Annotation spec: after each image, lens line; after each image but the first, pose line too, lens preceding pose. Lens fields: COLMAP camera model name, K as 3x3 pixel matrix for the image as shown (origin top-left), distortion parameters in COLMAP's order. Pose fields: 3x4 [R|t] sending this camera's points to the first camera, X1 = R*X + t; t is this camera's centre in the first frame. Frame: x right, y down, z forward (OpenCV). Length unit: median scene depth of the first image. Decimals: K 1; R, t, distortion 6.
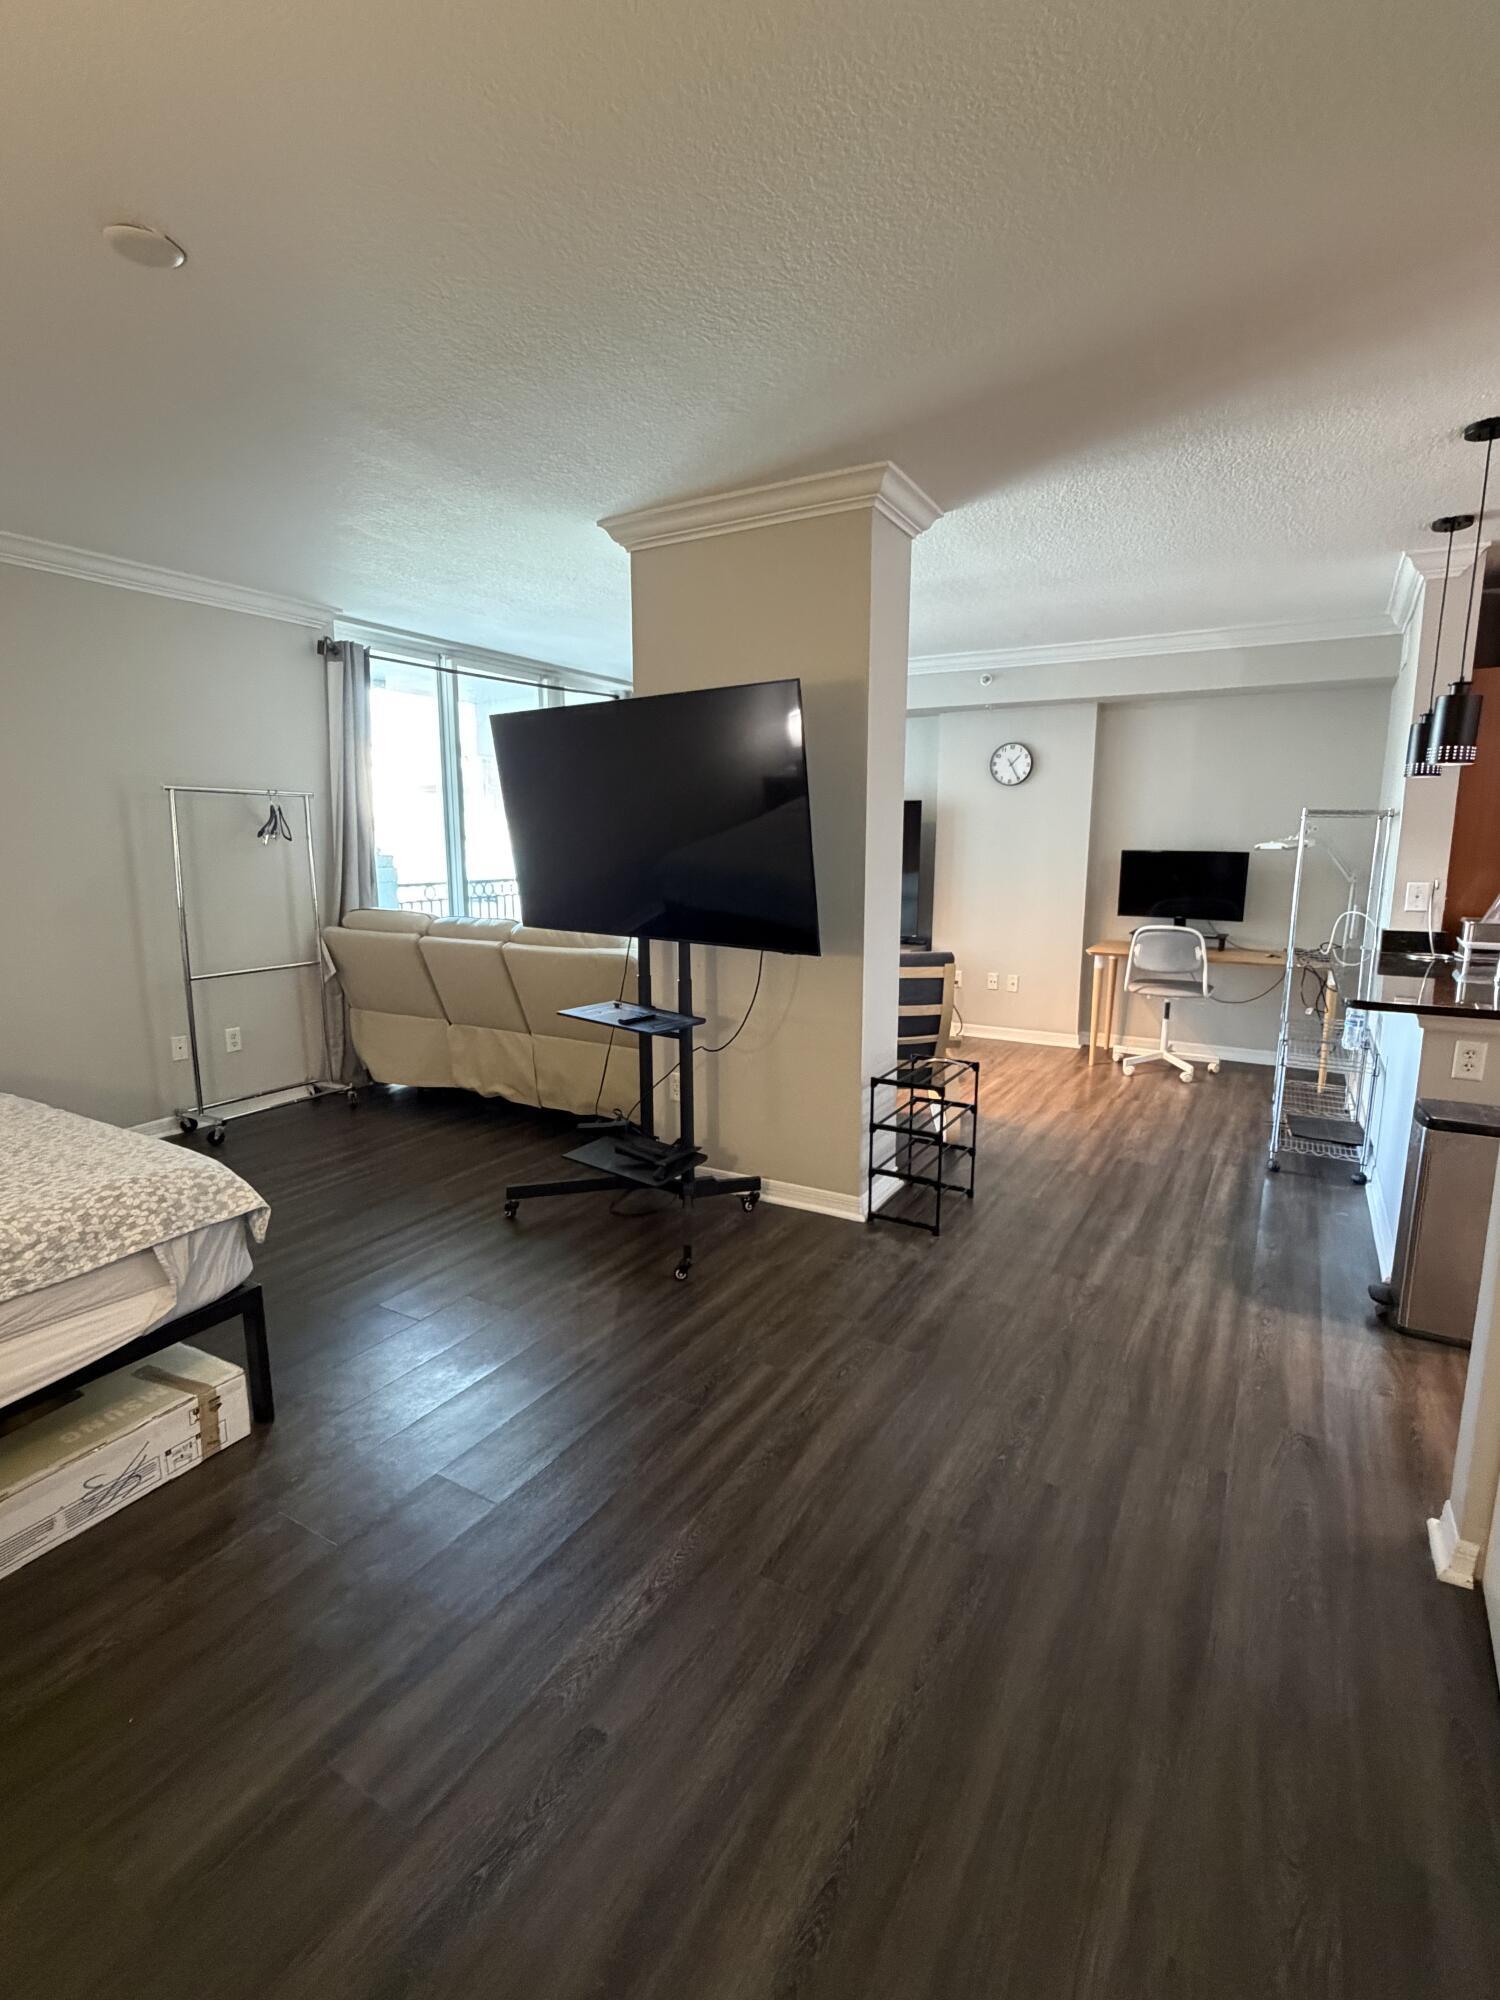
lens RADIAL K [[947.5, 0, 750.0], [0, 947.5, 1000.0], [0, 0, 1]] dist [0.001602, 0.000279]
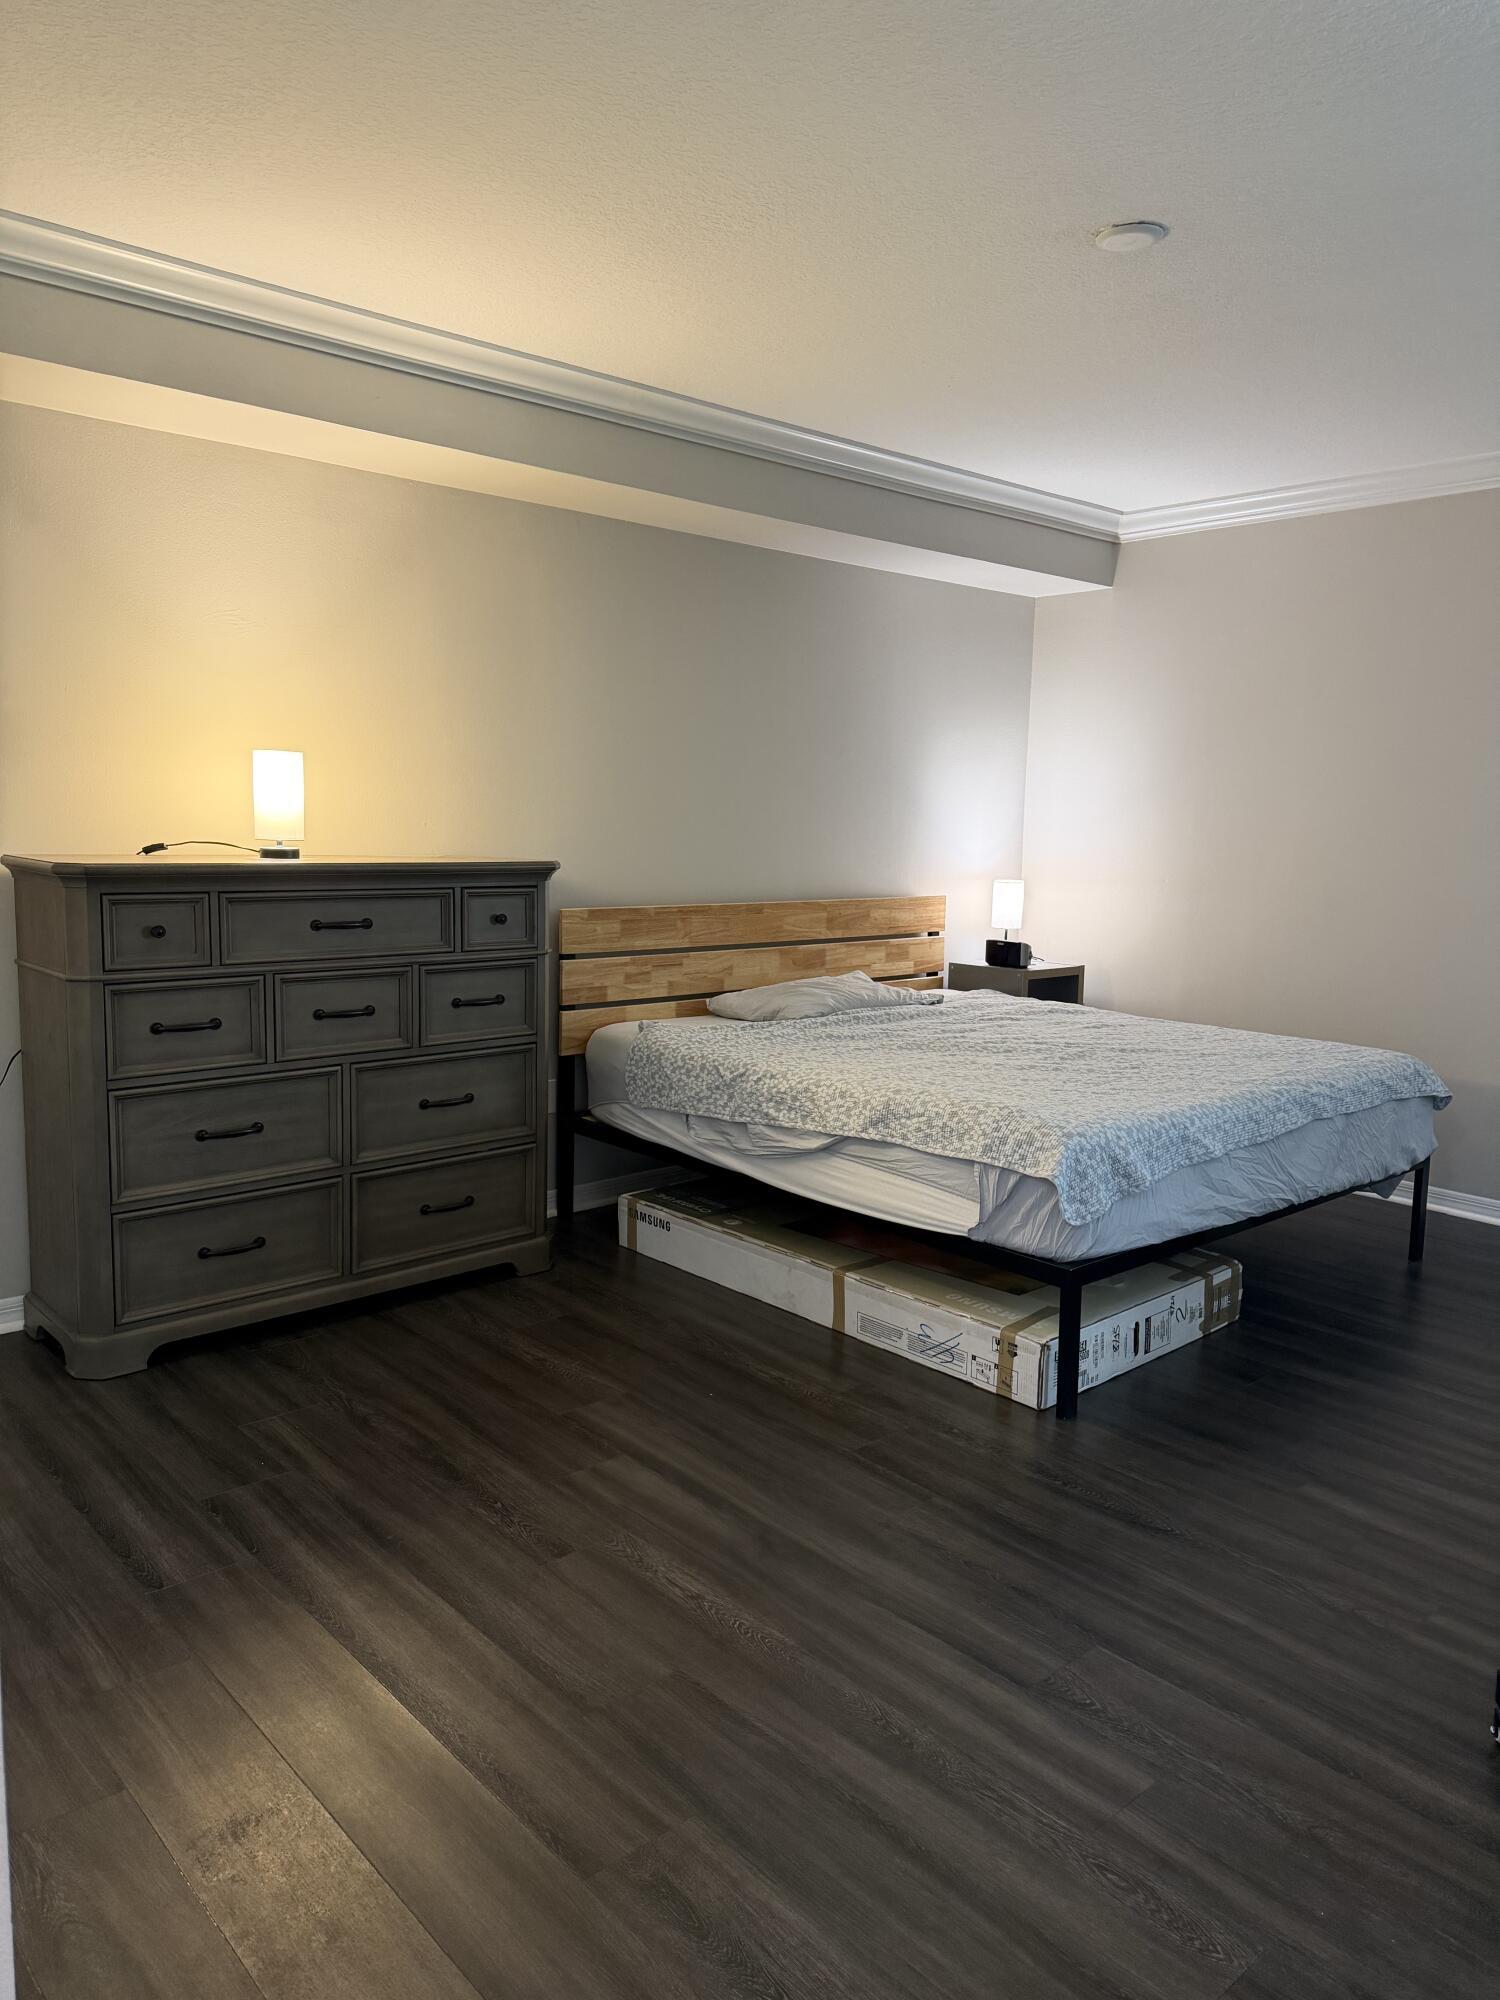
lens RADIAL K [[1418.8, 0, 750.0], [0, 1418.8, 1000.0], [0, 0, 1]] dist [0.000229, -0.002340]
pose [[-0.311418, 0.122771, -0.942309, 0.951555], [-0.181951, 0.965569, 0.185933, -0.178111], [0.932691, 0.229357, -0.278357, 1.106340]]
